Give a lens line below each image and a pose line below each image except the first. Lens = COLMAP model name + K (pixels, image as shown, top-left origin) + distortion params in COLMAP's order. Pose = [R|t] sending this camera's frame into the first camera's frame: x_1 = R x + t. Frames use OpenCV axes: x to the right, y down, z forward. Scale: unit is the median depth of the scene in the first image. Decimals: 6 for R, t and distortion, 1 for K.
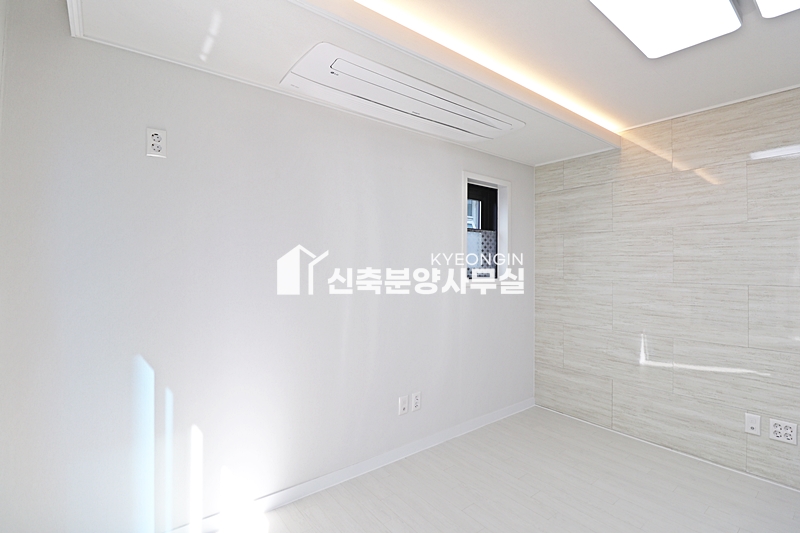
lens RADIAL K [[374.1, 0, 399.0], [0, 374.1, 263.6], [0, 0, 1]] dist [-0.008304, -0.006532]
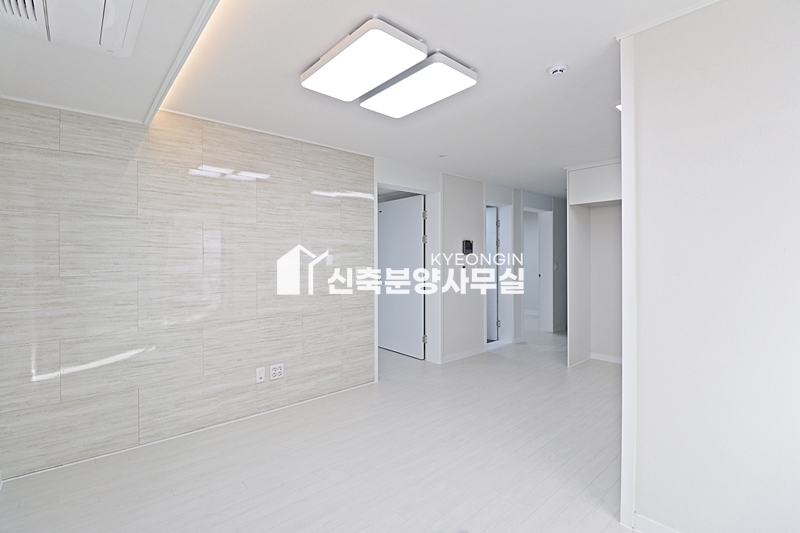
lens RADIAL K [[374.1, 0, 402.2], [0, 374.1, 261.4], [0, 0, 1]] dist [-0.008304, -0.006532]
pose [[-0.064794, -0.014822, 0.997789, -0.339334], [-0.002738, 0.999889, 0.014675, -0.000567], [-0.997895, -0.001782, -0.064827, 0.453244]]
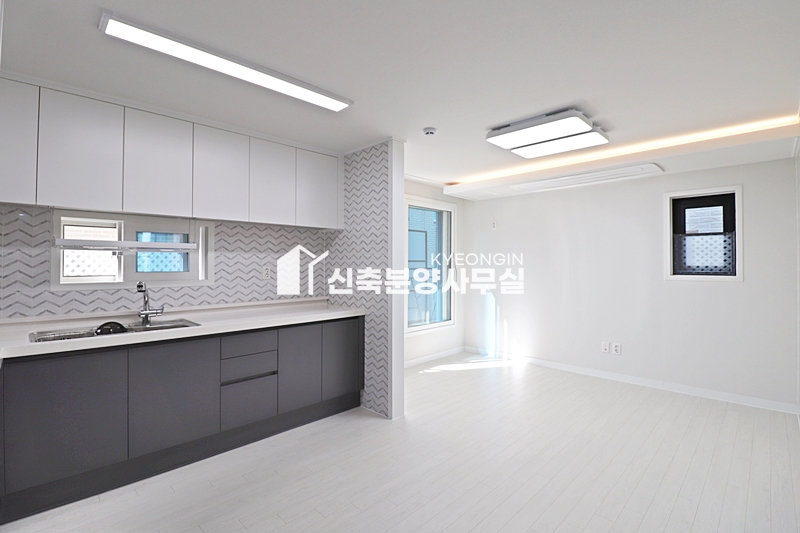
lens RADIAL K [[374.1, 0, 398.7], [0, 374.1, 258.2], [0, 0, 1]] dist [-0.008304, -0.006532]
pose [[0.130659, -0.021948, -0.991184, 1.492943], [0.001792, 0.999759, -0.021902, 0.013657], [0.991426, 0.001085, 0.130666, -0.132679]]
